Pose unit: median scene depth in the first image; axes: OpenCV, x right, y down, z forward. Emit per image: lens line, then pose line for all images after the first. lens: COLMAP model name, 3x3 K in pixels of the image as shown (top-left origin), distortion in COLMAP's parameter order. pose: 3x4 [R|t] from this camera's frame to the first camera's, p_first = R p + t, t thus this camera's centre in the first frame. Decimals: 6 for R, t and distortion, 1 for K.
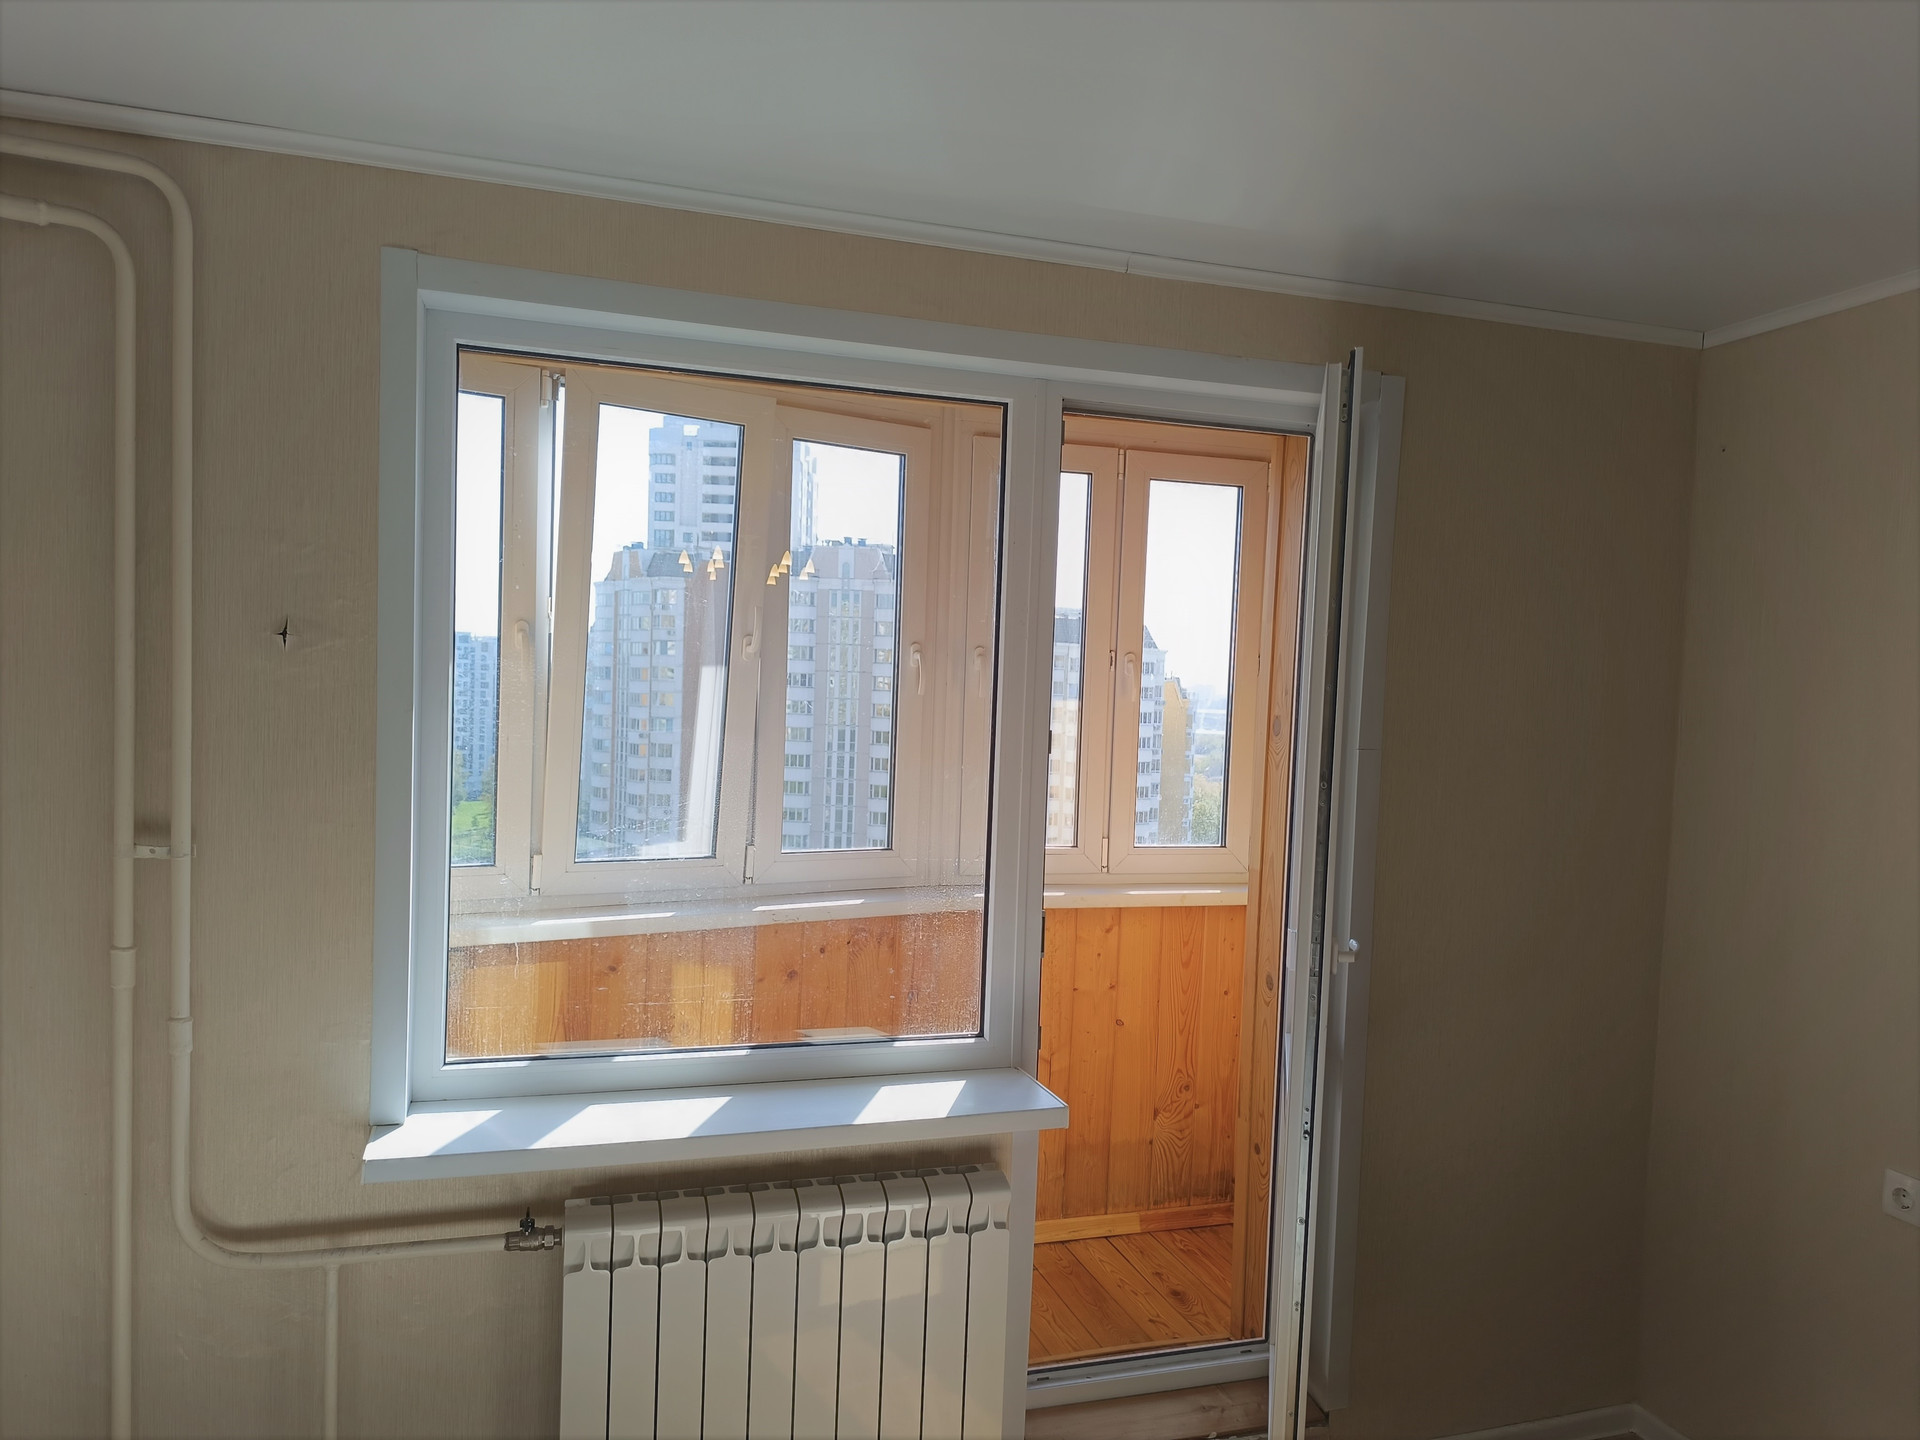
lens RADIAL K [[892.3, 0, 950.8], [0, 892.3, 713.8], [0, 0, 1]] dist [0.002015, 0.000155]
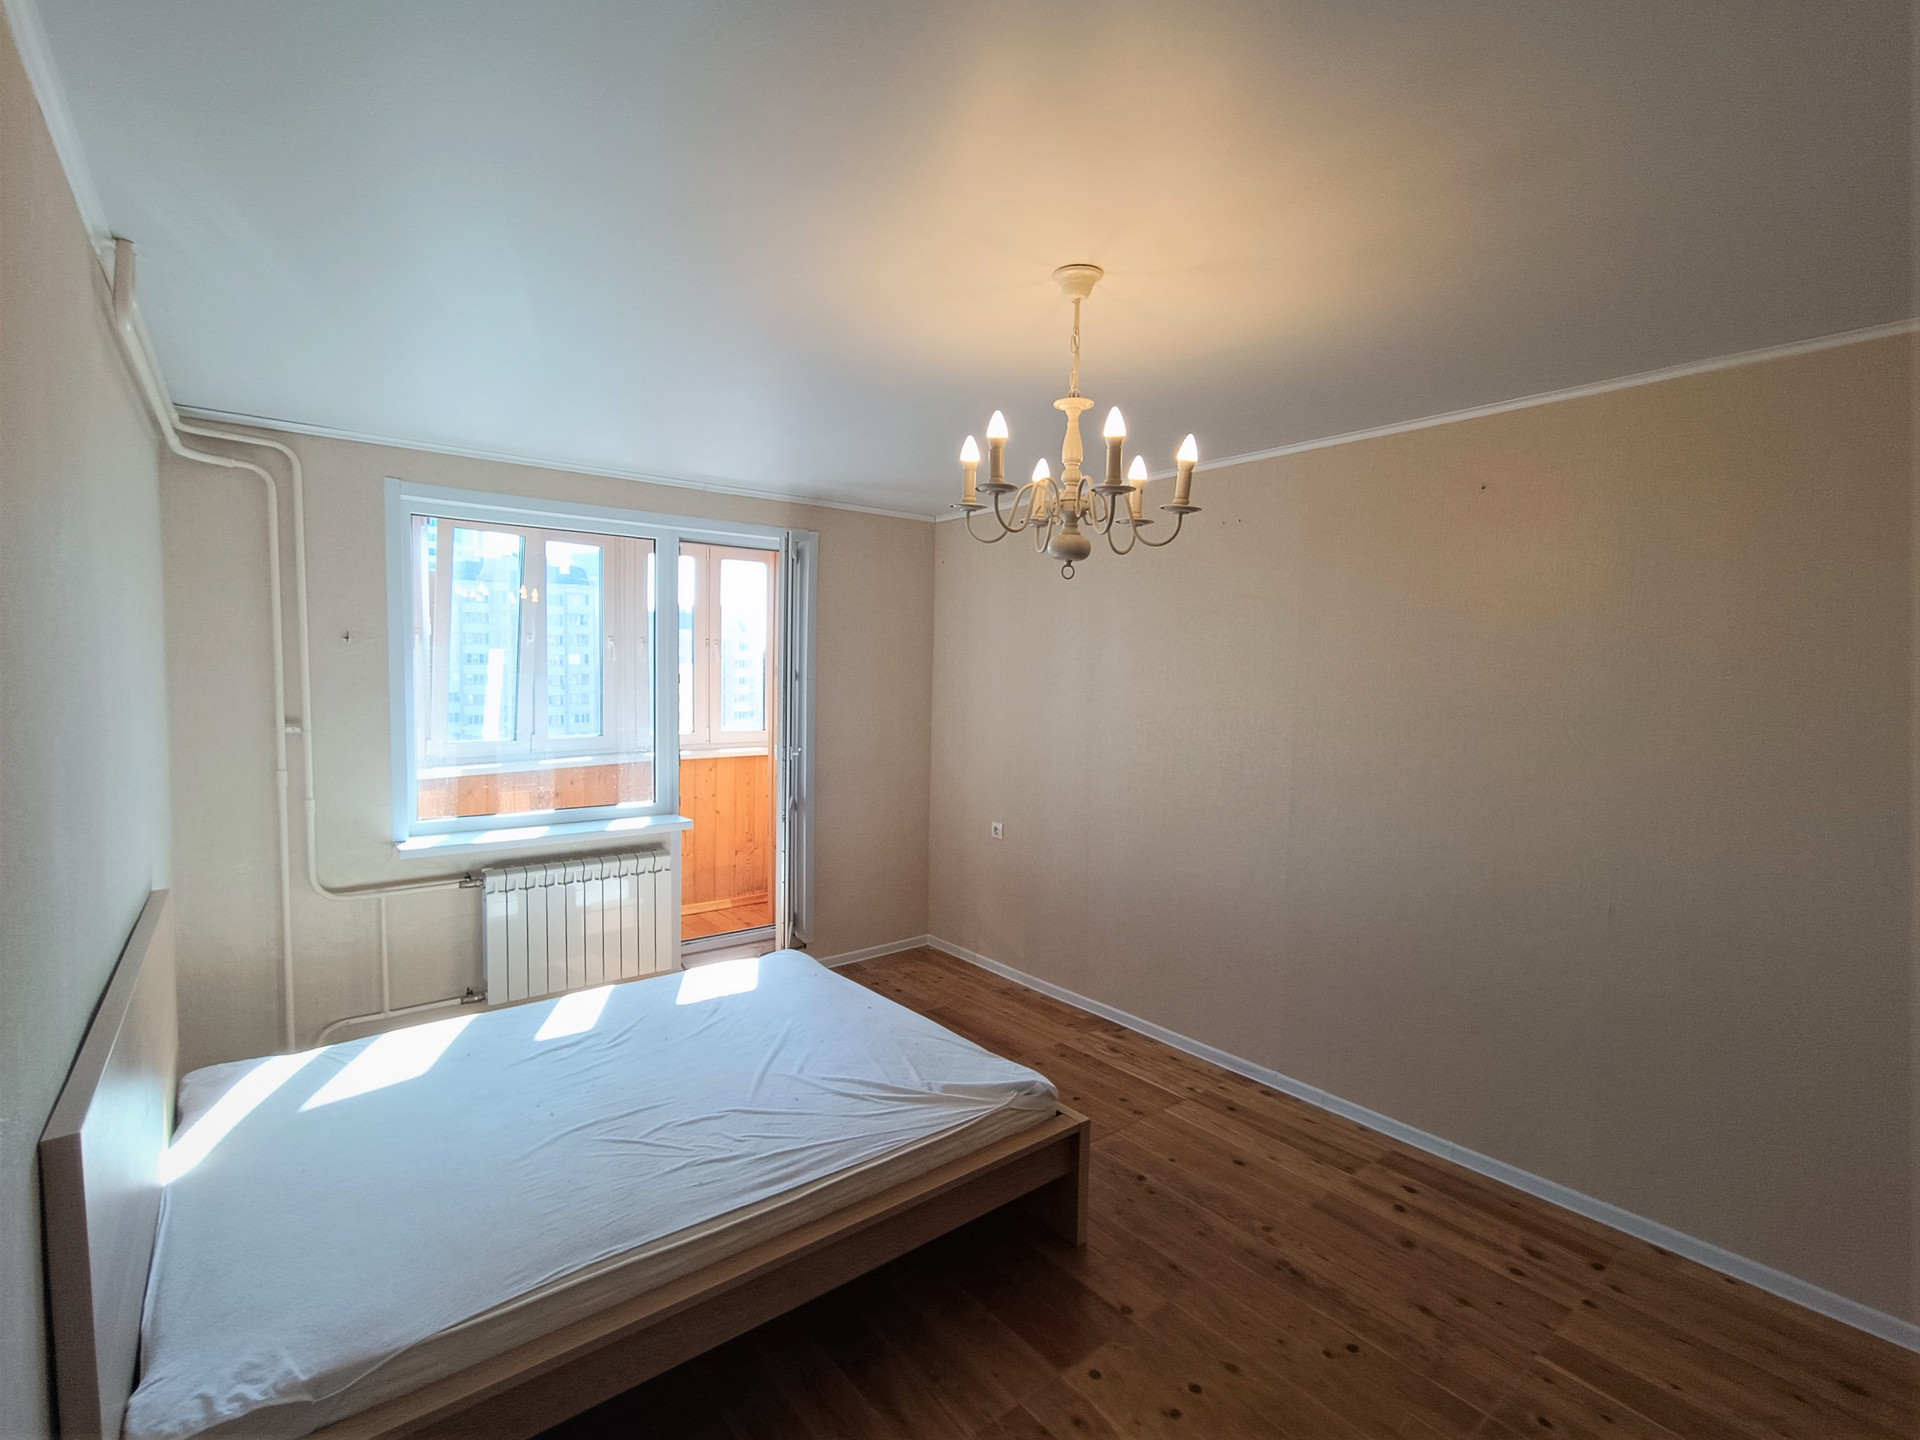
lens RADIAL K [[892.3, 0, 959.0], [0, 892.3, 717.0], [0, 0, 1]] dist [0.002015, 0.000155]
pose [[0.911474, -0.042382, 0.409169, -0.204845], [0.028751, 0.998809, 0.039412, 0.063790], [-0.410352, -0.024159, 0.911607, -1.608080]]
